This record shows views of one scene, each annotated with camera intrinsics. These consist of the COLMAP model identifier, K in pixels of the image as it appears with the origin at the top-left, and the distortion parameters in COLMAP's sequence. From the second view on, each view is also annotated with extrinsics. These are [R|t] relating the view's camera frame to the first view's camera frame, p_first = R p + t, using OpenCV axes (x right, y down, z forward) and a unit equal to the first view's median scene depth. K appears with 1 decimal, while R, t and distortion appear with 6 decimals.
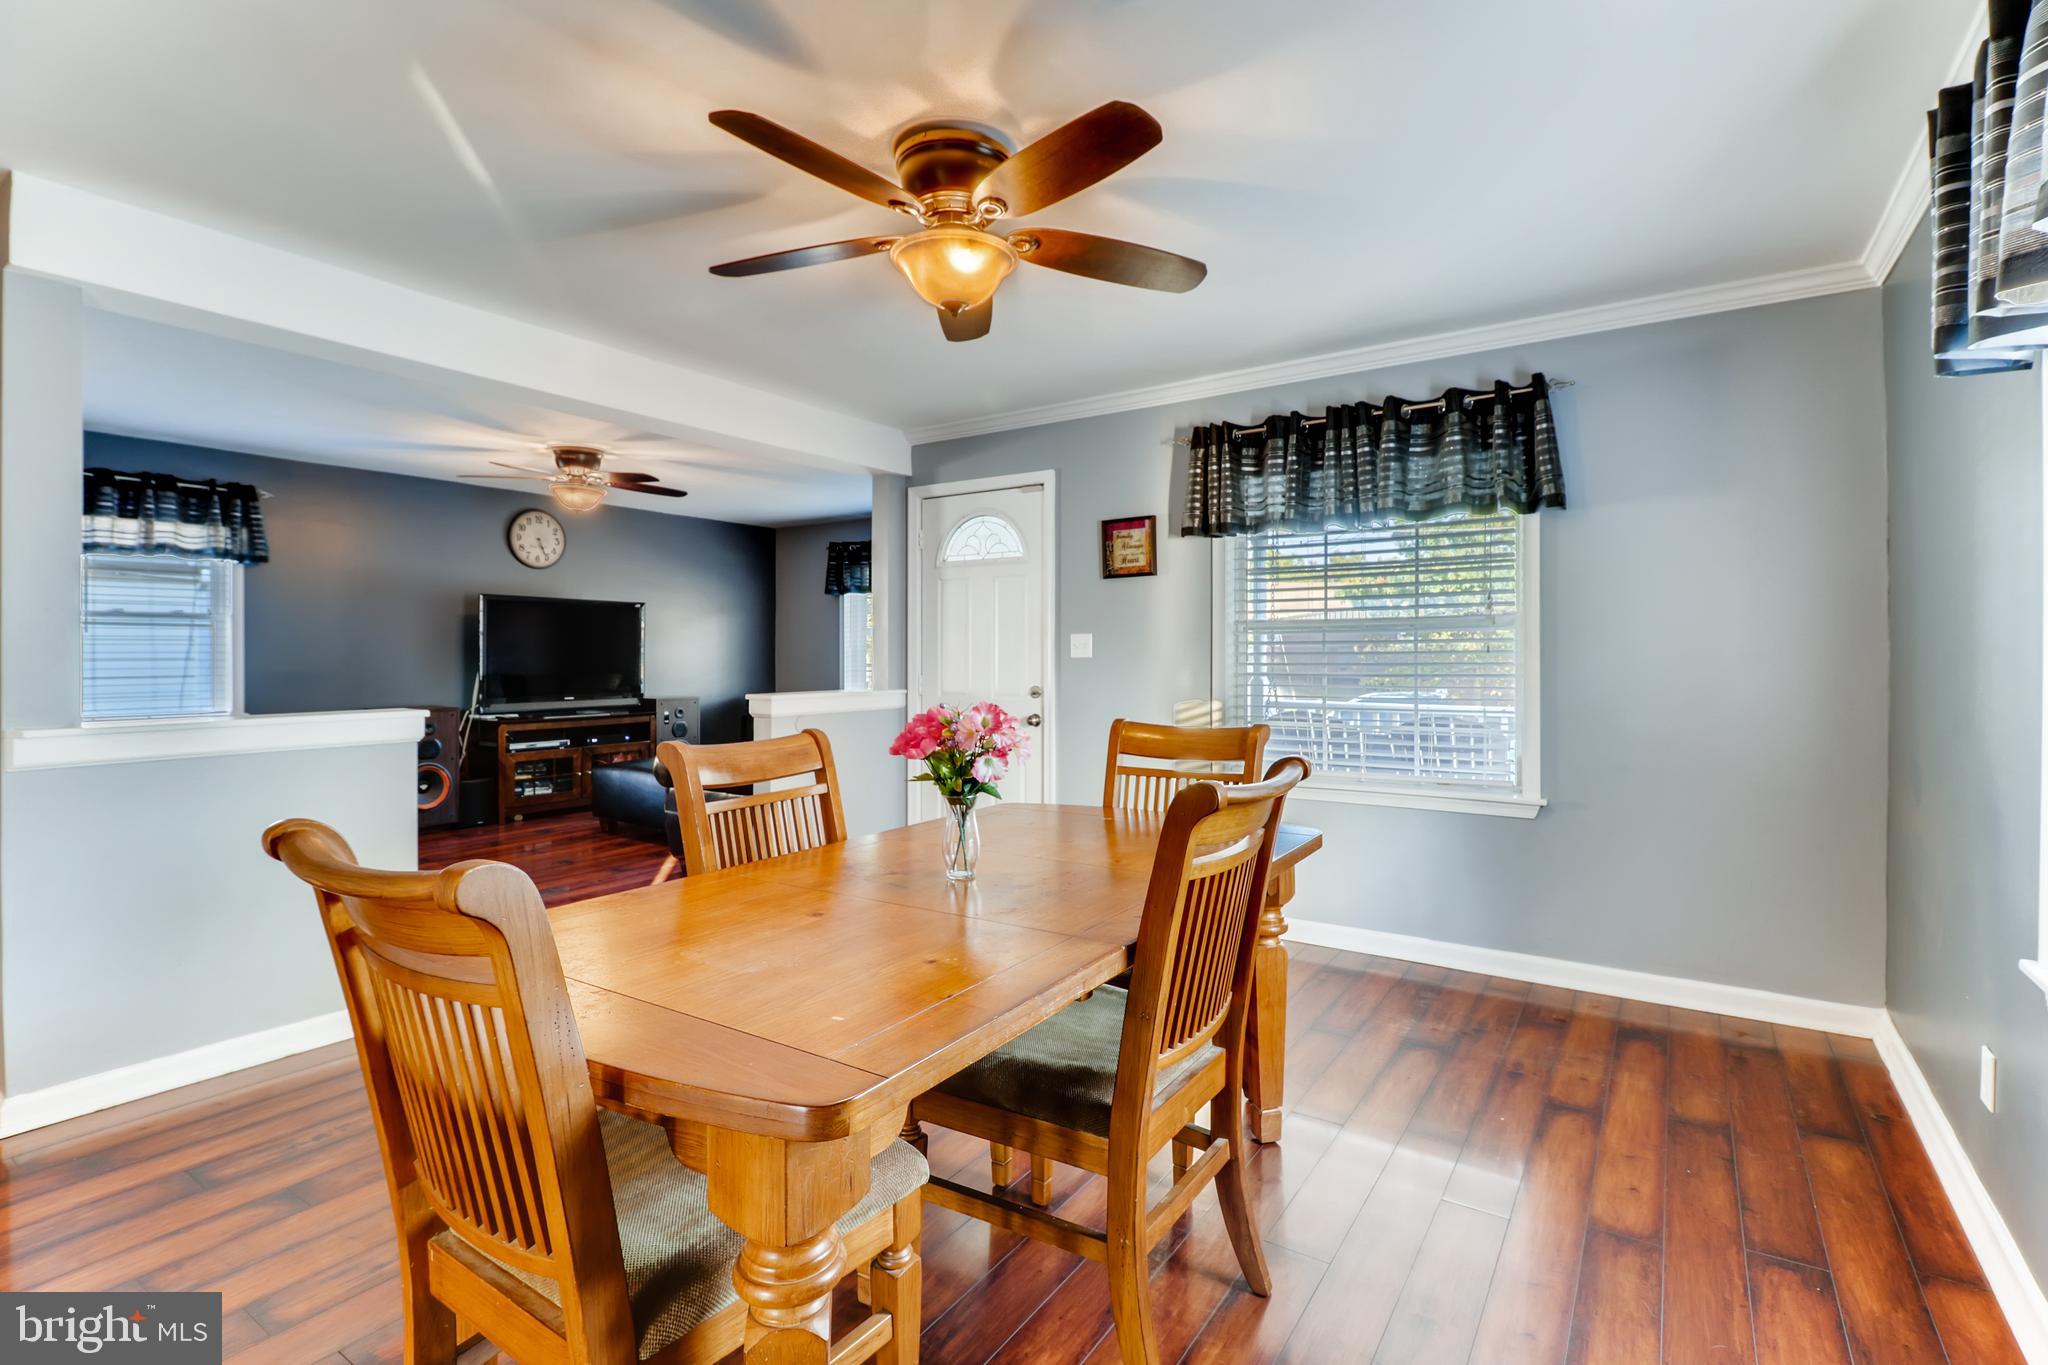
lens RADIAL K [[943.5, 0, 1027.7], [0, 943.5, 665.6], [0, 0, 1]] dist [0.021322, -0.013877]
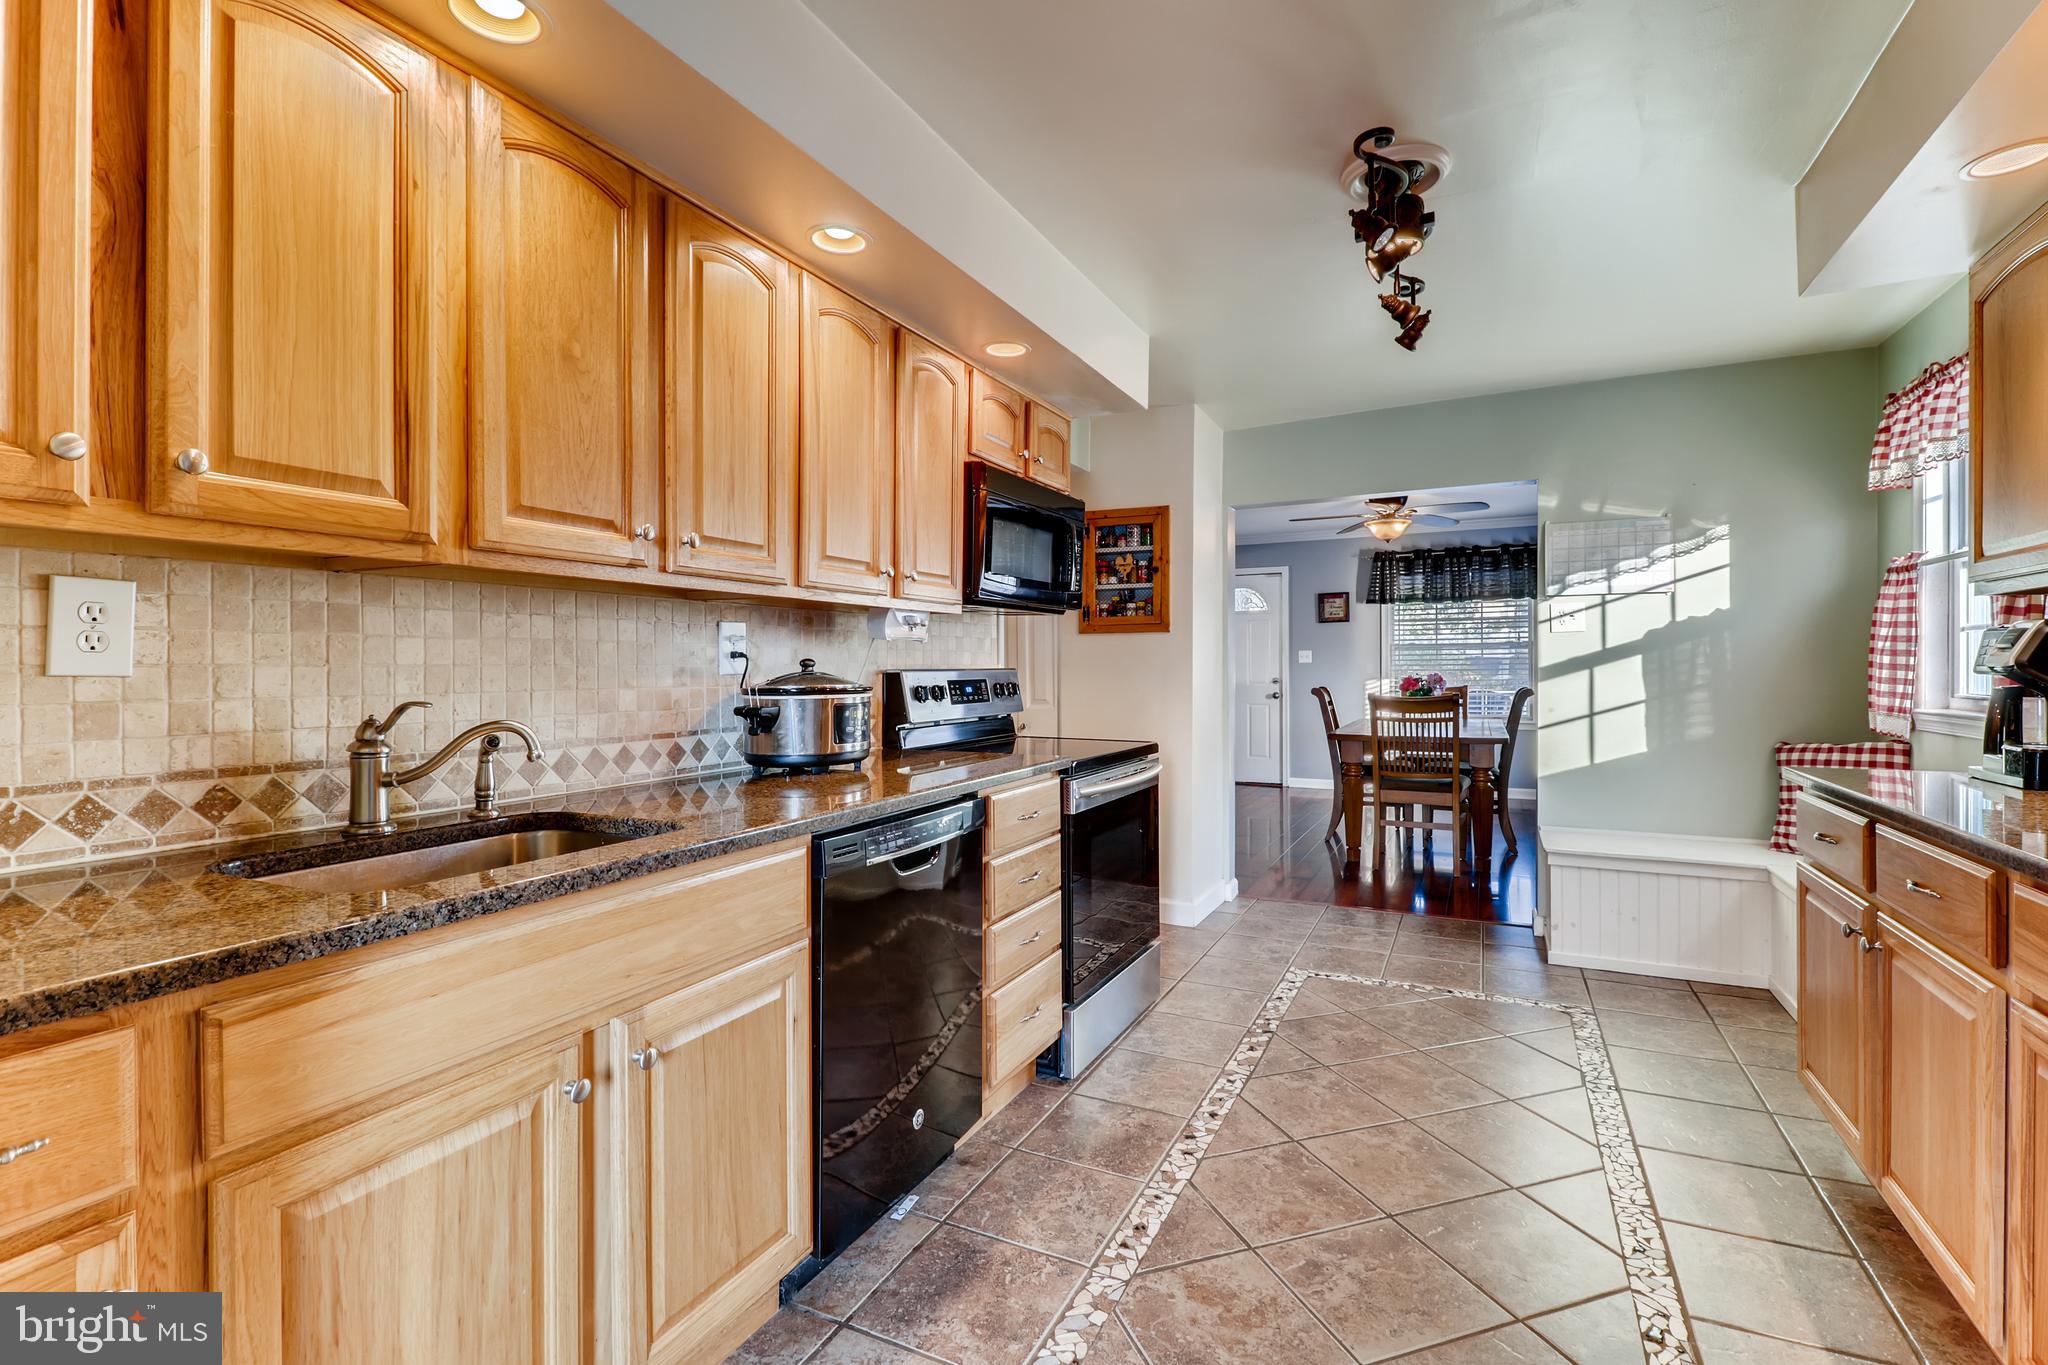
lens RADIAL K [[933.0, 0, 1031.4], [0, 933.0, 672.0], [0, 0, 1]] dist [0.021495, -0.015479]
pose [[0.989574, -0.005242, 0.143931, -0.857758], [0.006529, 0.999943, -0.008471, 0.025274], [-0.143879, 0.009323, 0.989551, -0.913540]]
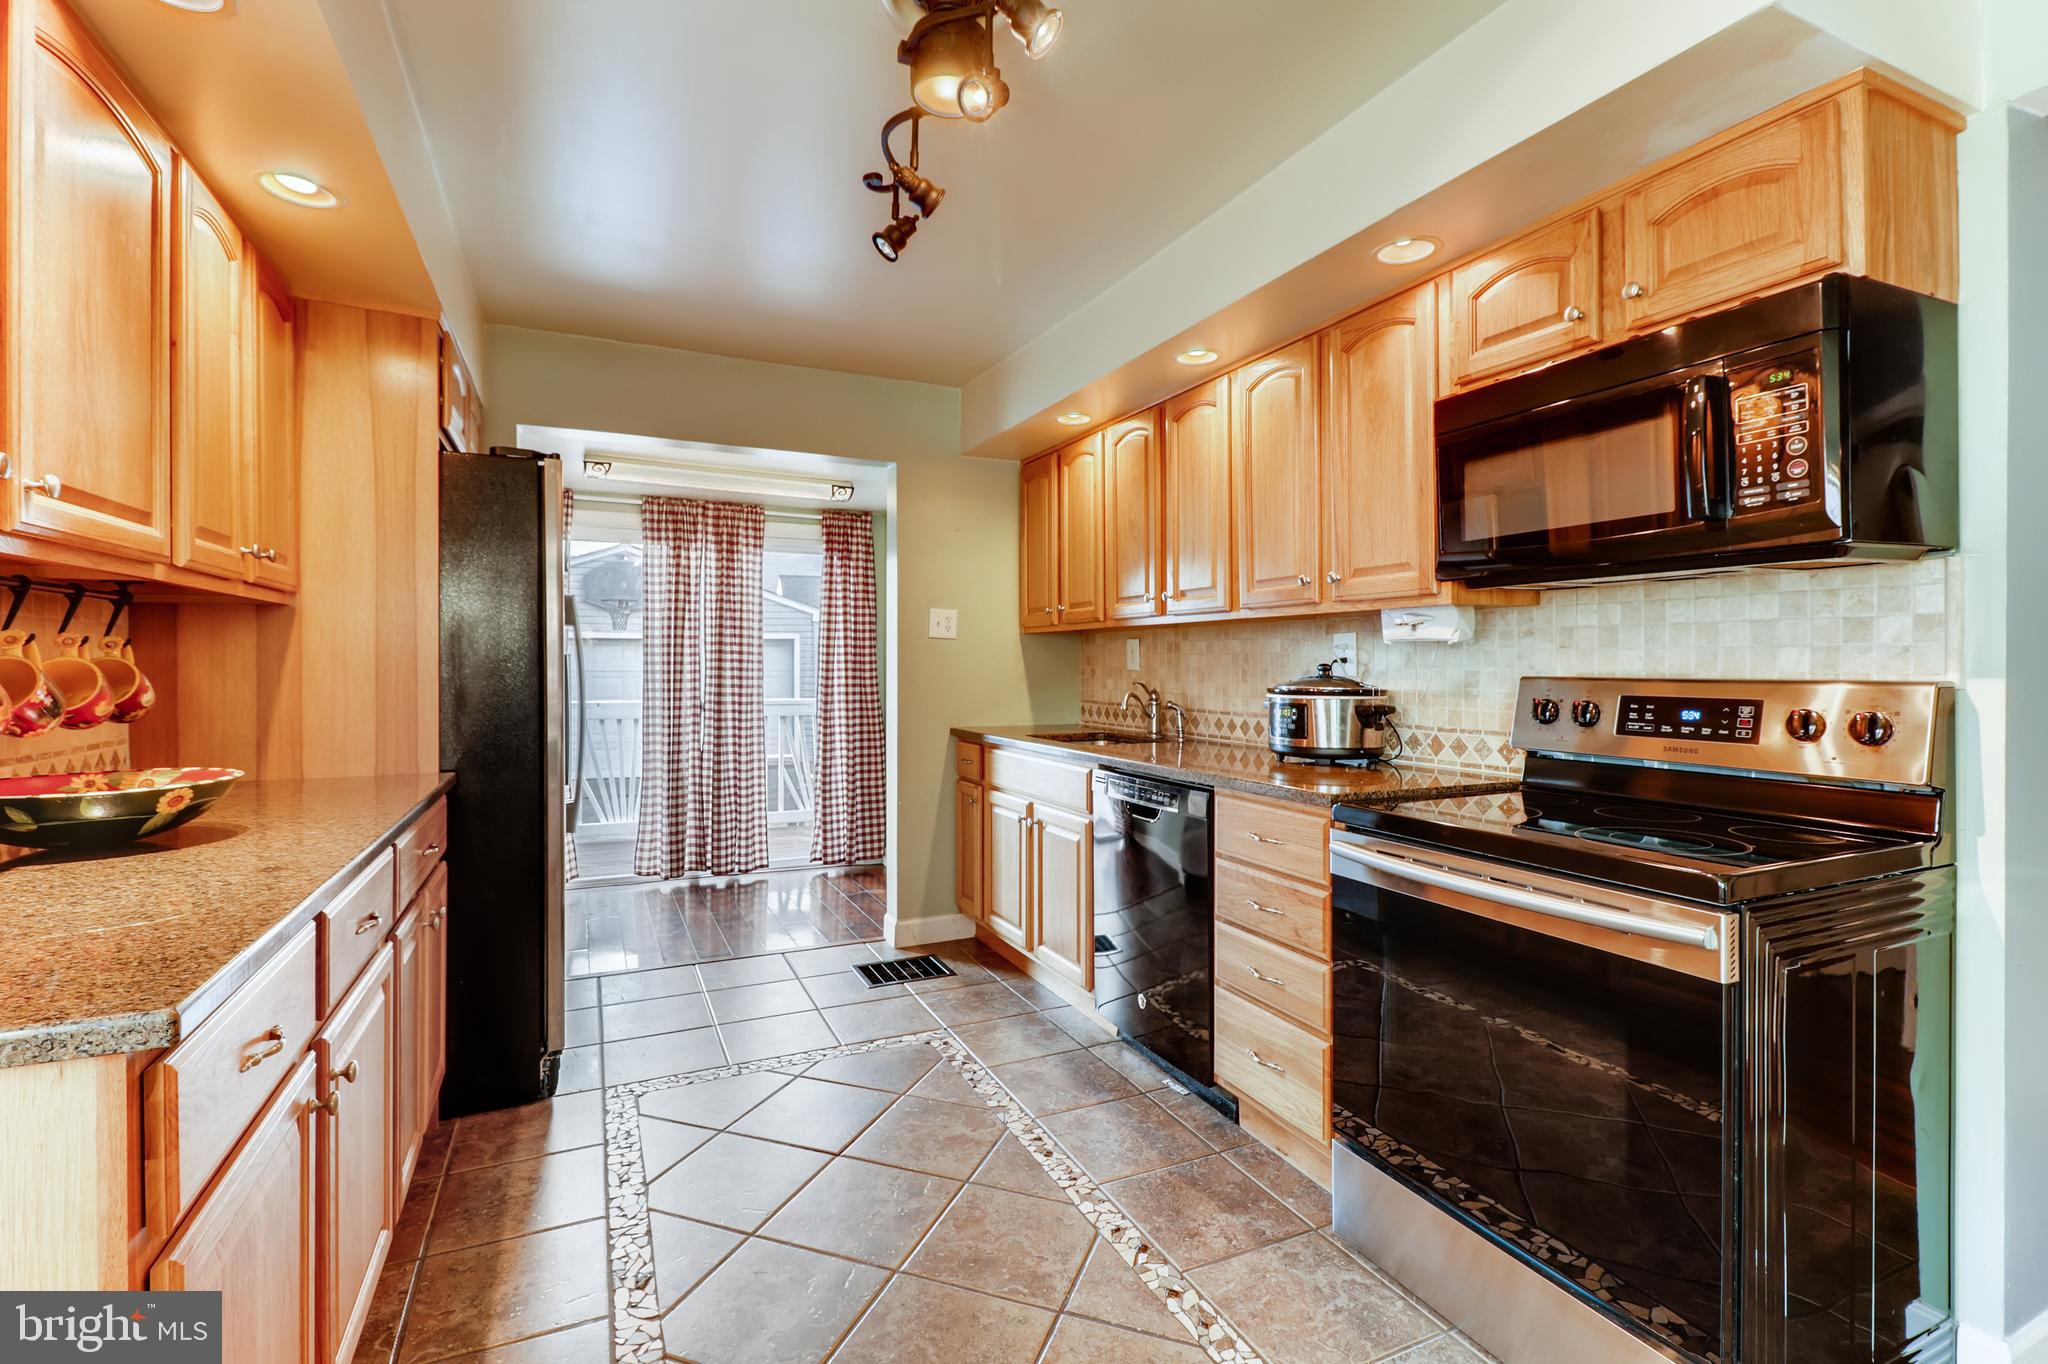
lens RADIAL K [[943.5, 0, 1027.7], [0, 943.5, 665.1], [0, 0, 1]] dist [0.021322, -0.013877]
pose [[-0.510809, 0.000355, -0.859694, -0.252258], [-0.014794, 0.999848, 0.009203, 0.009668], [0.859567, 0.017420, -0.510726, -0.181620]]
